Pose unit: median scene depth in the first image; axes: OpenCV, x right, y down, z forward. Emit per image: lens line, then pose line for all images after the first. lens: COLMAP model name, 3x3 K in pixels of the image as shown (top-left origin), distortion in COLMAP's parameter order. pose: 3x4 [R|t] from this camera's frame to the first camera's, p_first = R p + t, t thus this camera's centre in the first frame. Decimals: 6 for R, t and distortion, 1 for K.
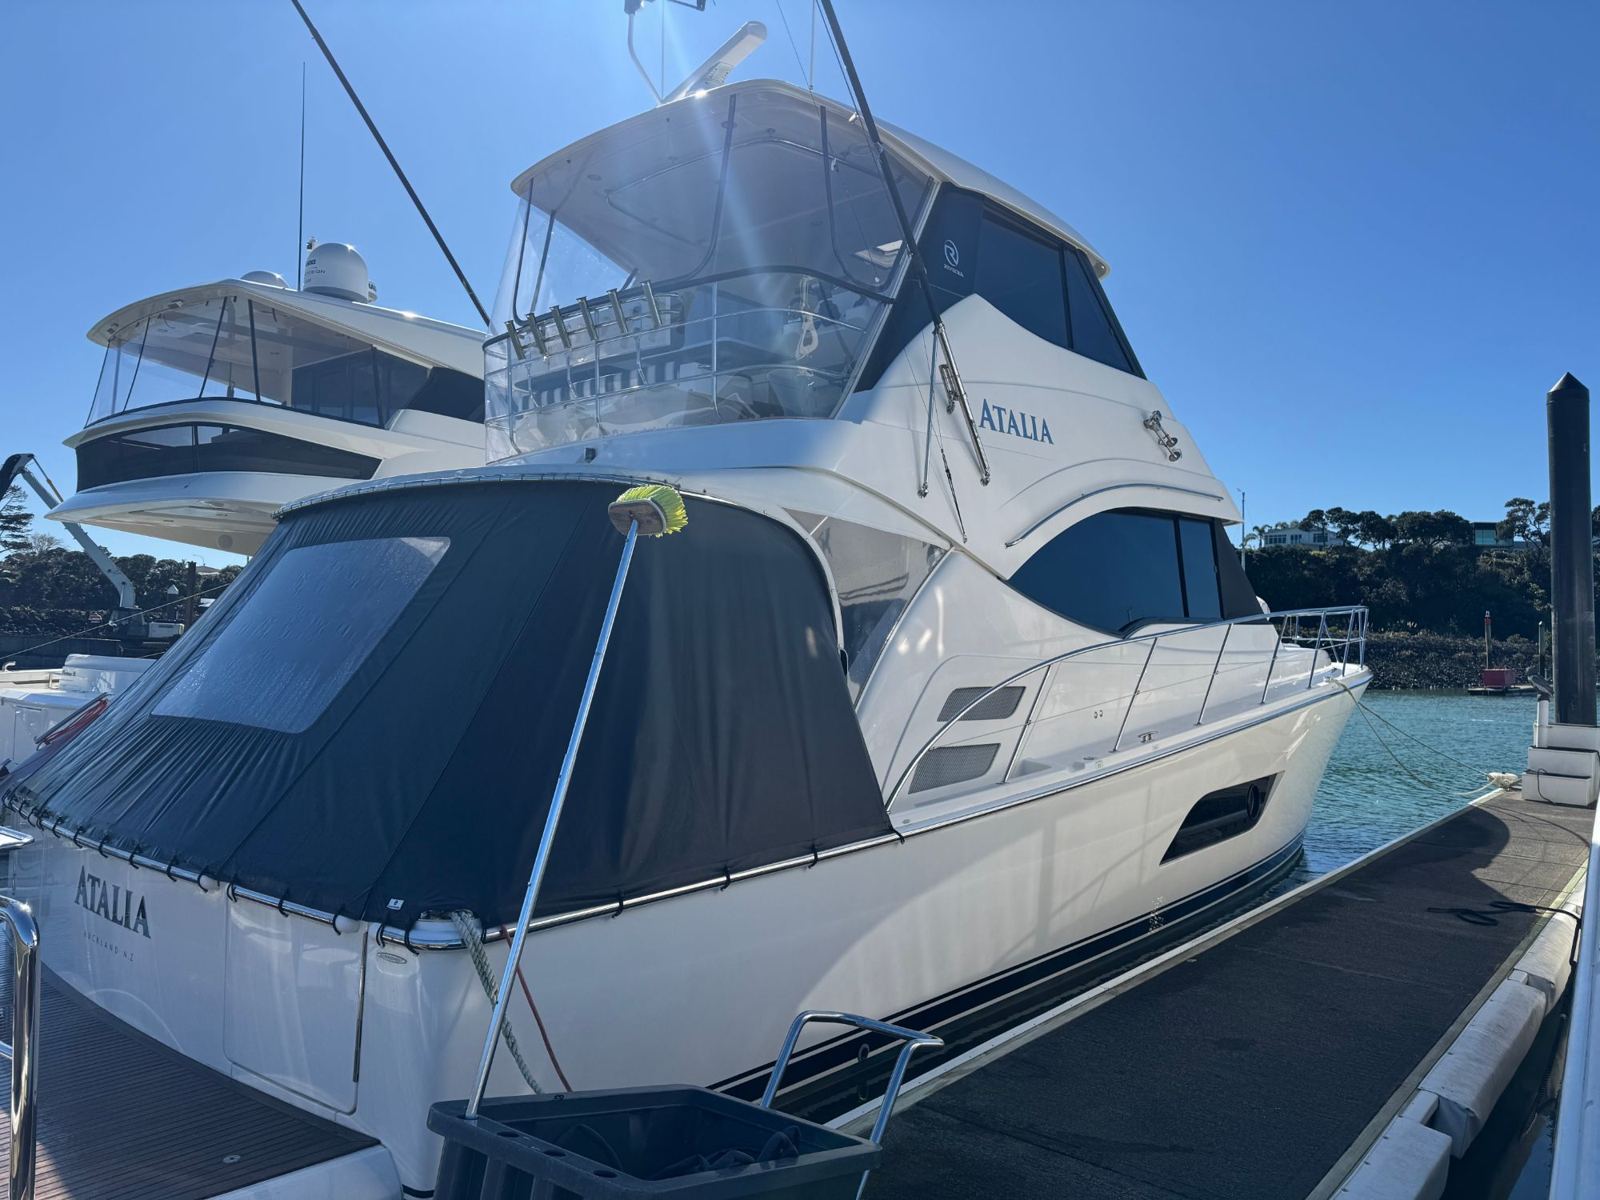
lens RADIAL K [[1146.0, 0, 800.0], [0, 1146.0, 600.0], [0, 0, 1]] dist [0.056457, -0.053032]
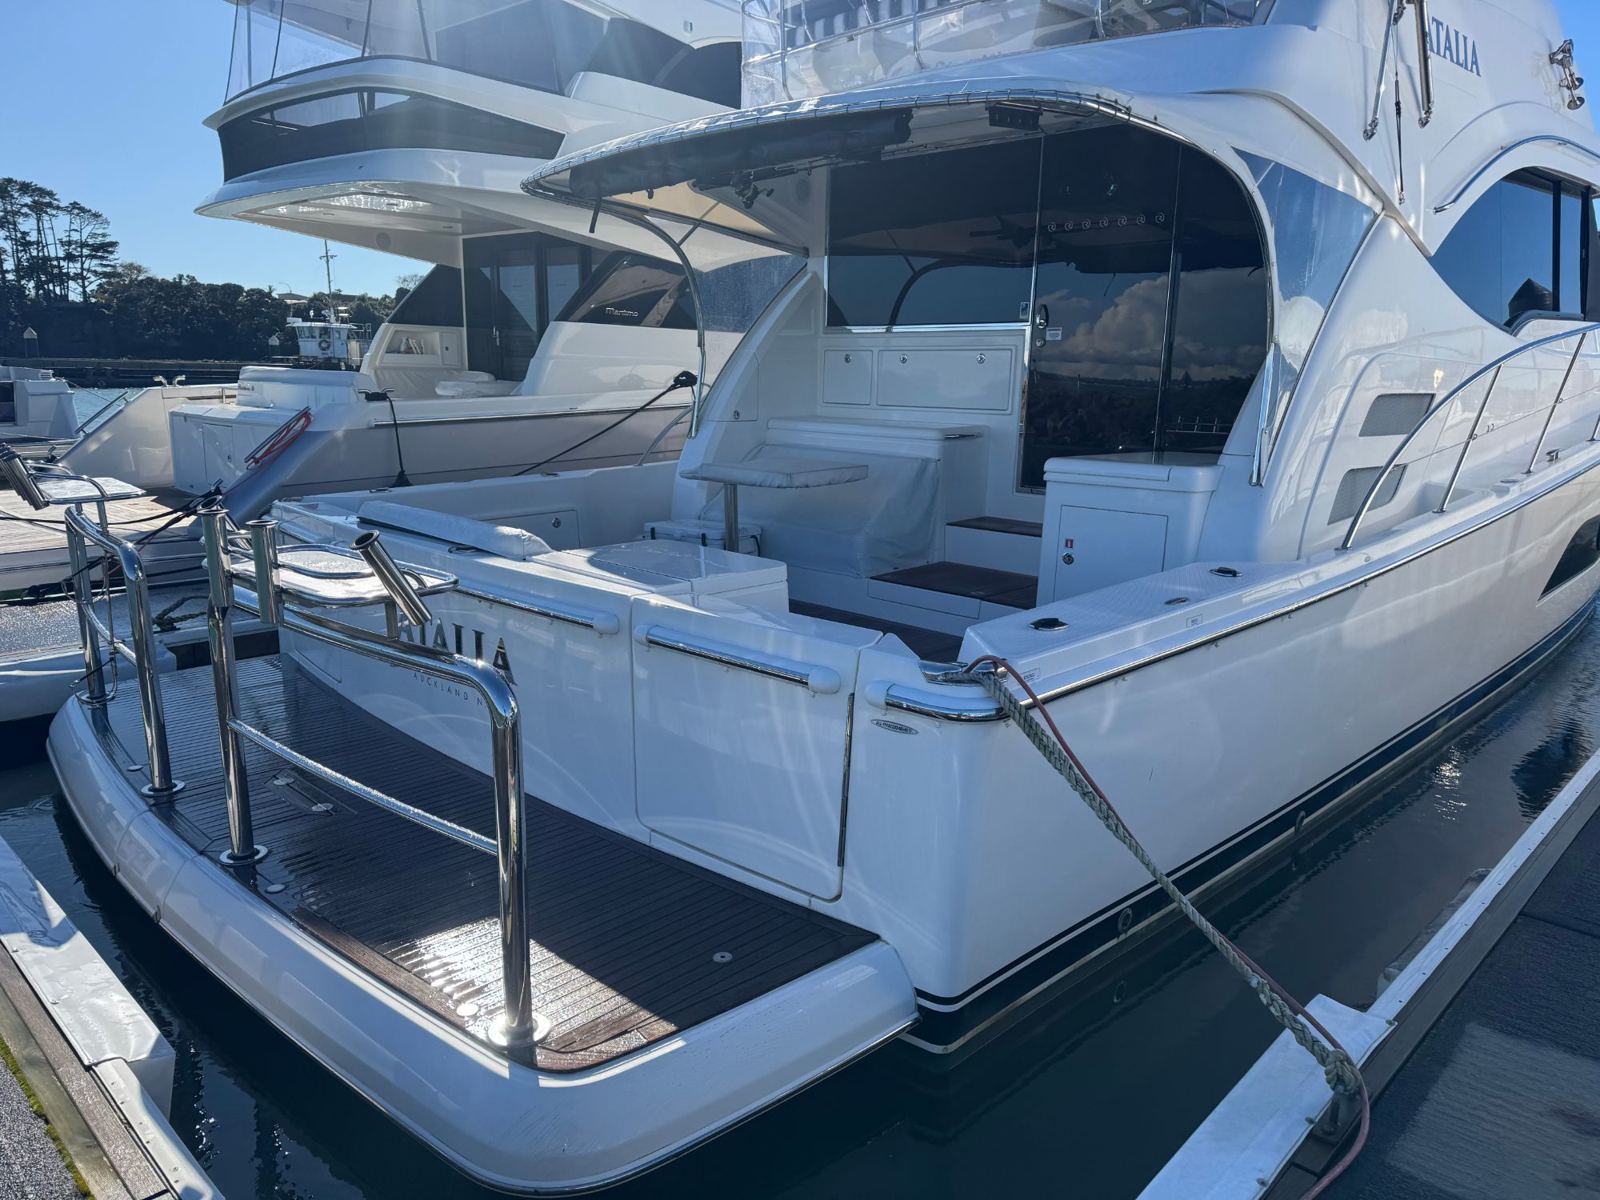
lens RADIAL K [[1131.0, 0, 802.2], [0, 1131.0, 616.6], [0, 0, 1]] dist [0.019843, -0.004434]
pose [[0.998271, 0.010228, -0.057879, -0.188107], [0.004499, 0.968557, 0.248749, 0.023461], [0.058603, -0.248580, 0.966837, 0.139899]]
